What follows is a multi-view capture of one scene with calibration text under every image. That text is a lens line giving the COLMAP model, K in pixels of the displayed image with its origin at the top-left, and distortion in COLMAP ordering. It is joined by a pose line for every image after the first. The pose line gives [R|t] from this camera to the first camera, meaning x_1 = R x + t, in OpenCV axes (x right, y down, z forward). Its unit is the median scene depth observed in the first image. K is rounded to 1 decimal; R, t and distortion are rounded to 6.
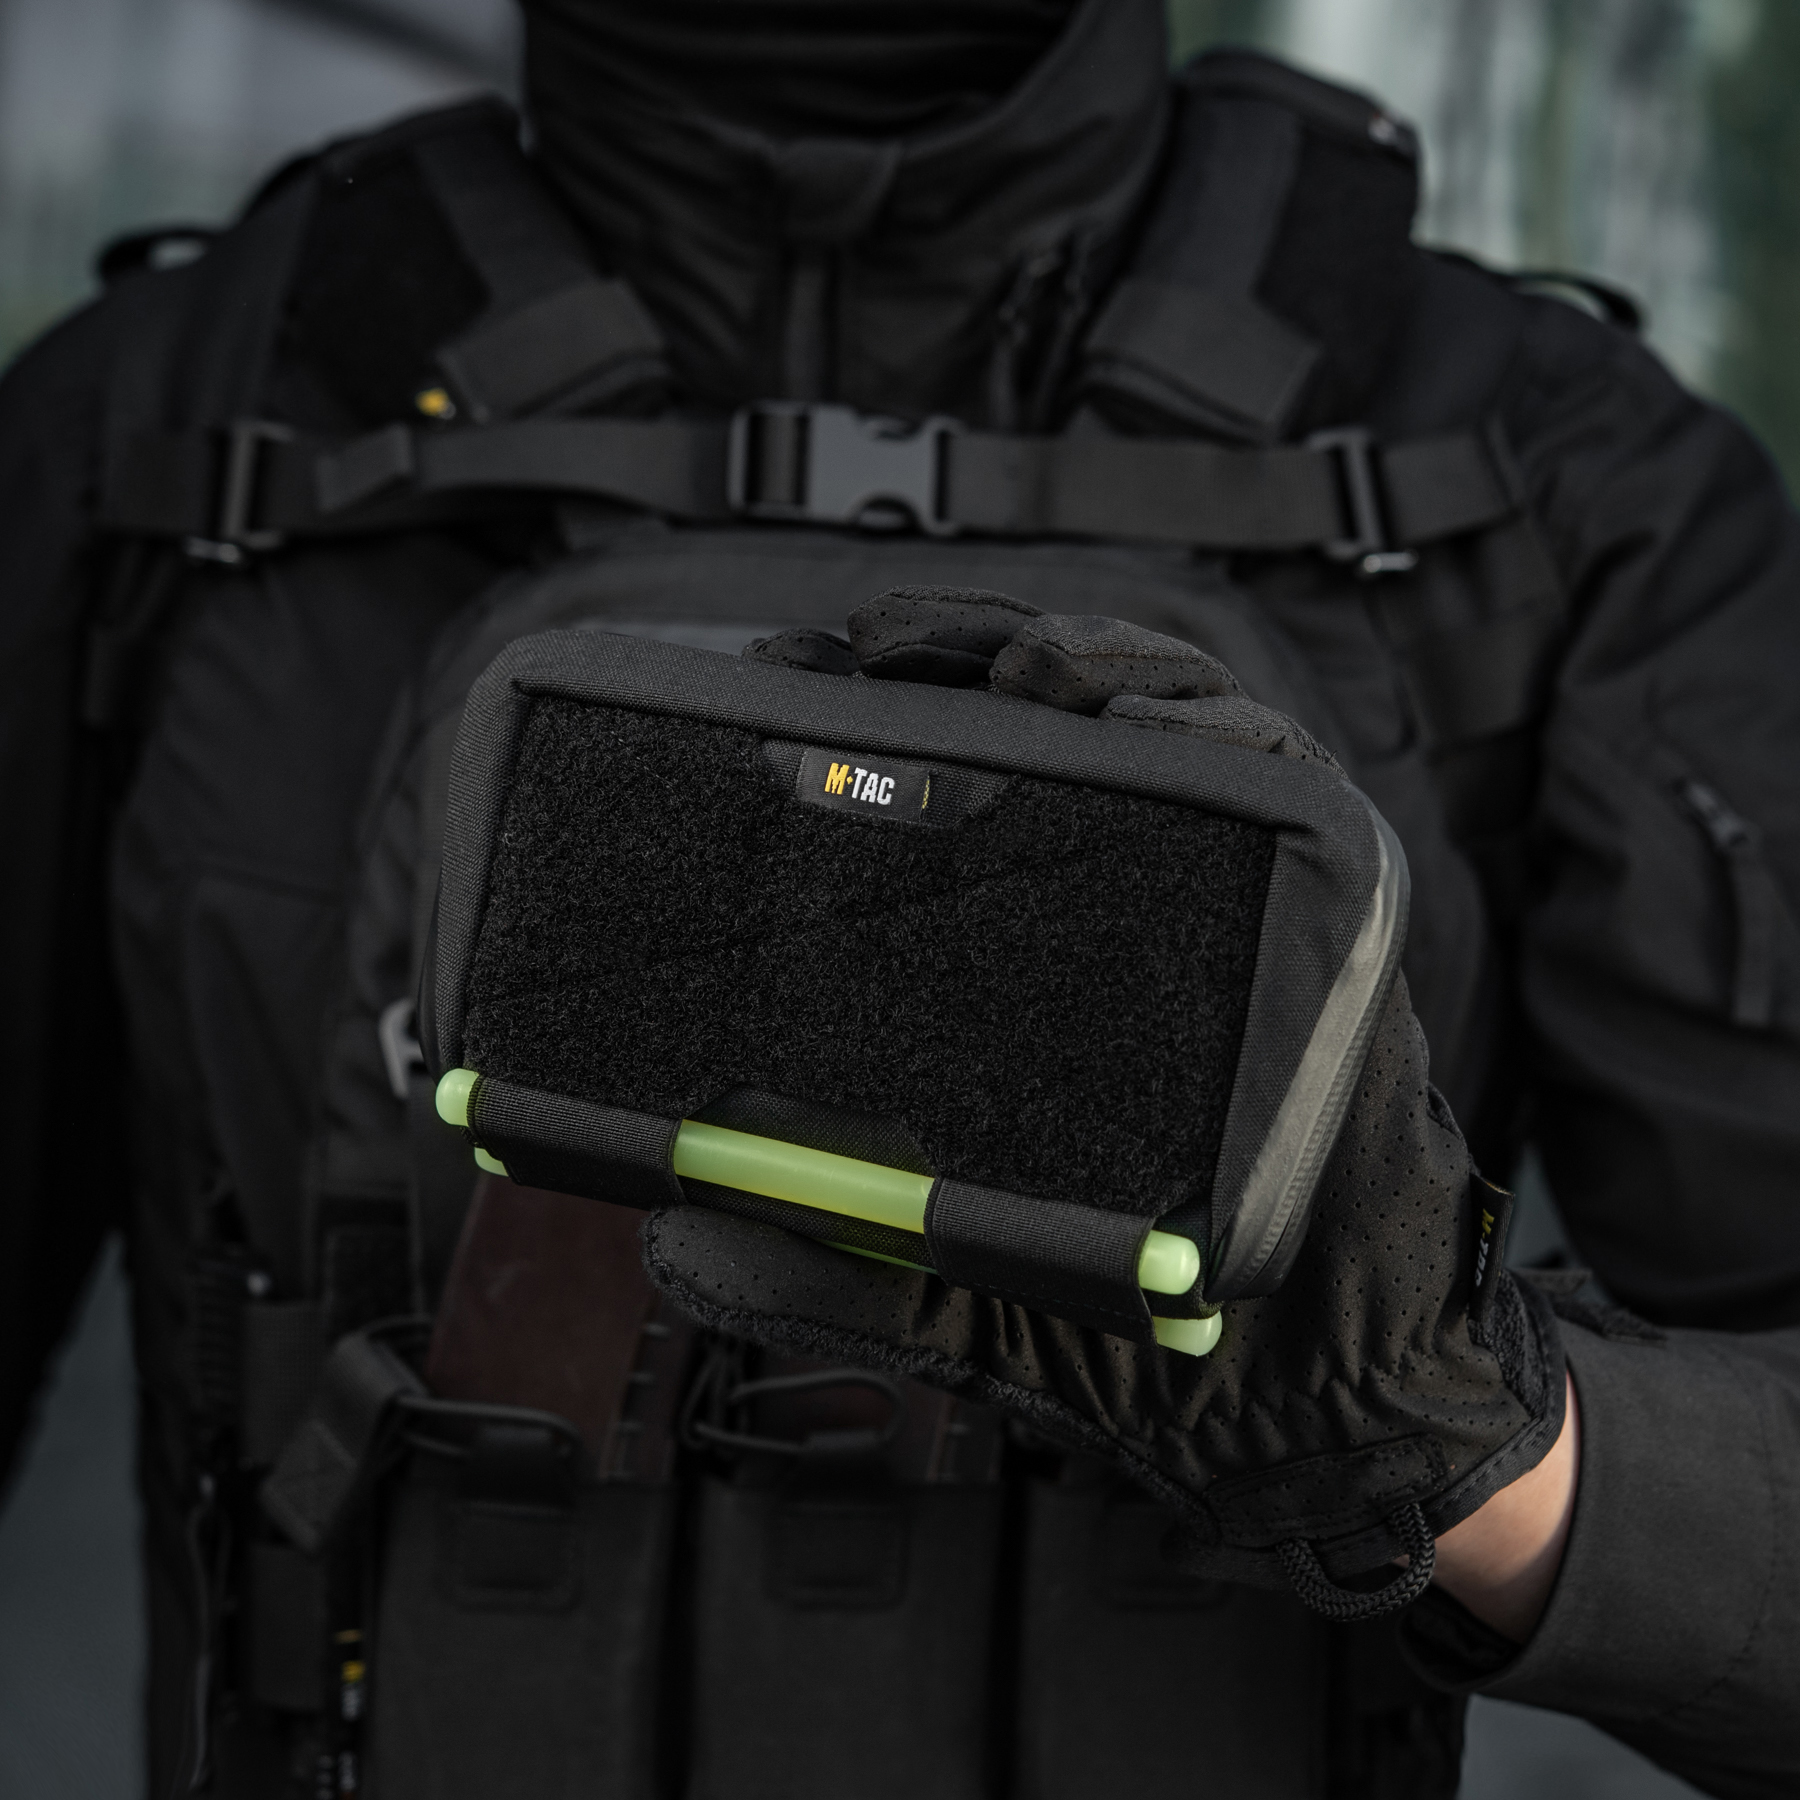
lens RADIAL K [[6187.2, 0, 900.0], [0, 6187.2, 900.0], [0, 0, 1]] dist [-0.077443, -2.569392]
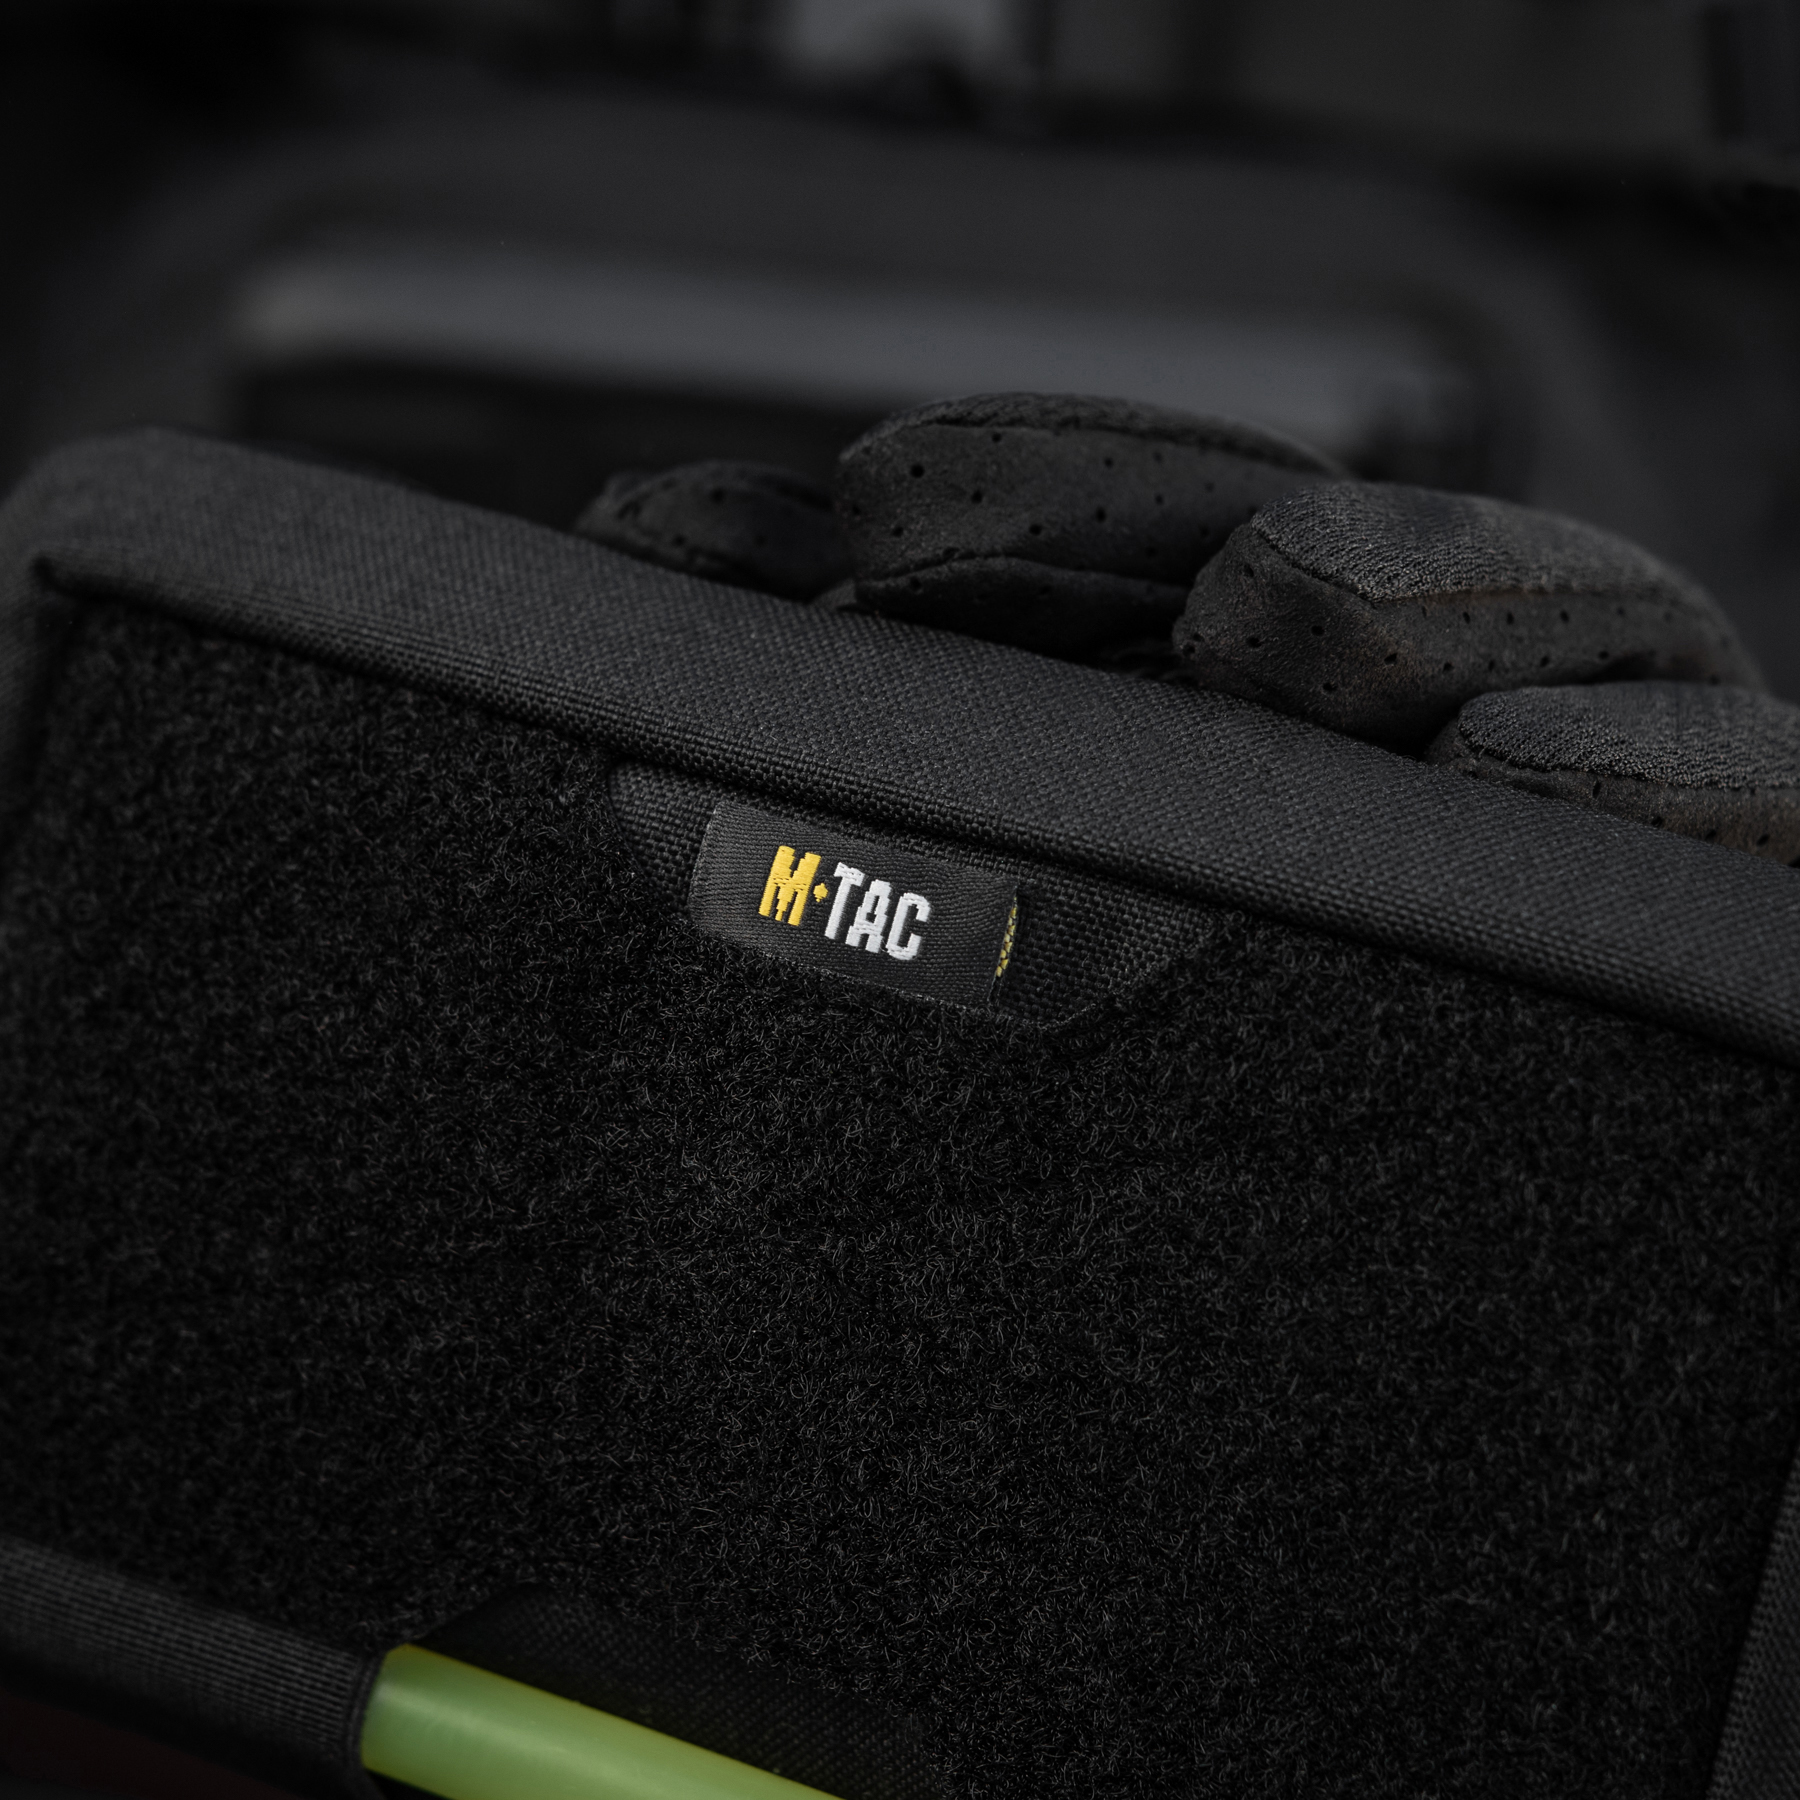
lens RADIAL K [[6187.2, 0, 900.0], [0, 6187.2, 900.0], [0, 0, 1]] dist [-0.077443, -2.569392]
pose [[0.998838, 0.046823, 0.011427, -0.007541], [-0.047857, 0.991628, 0.119932, -0.067758], [-0.005716, -0.120339, 0.992716, 0.595027]]
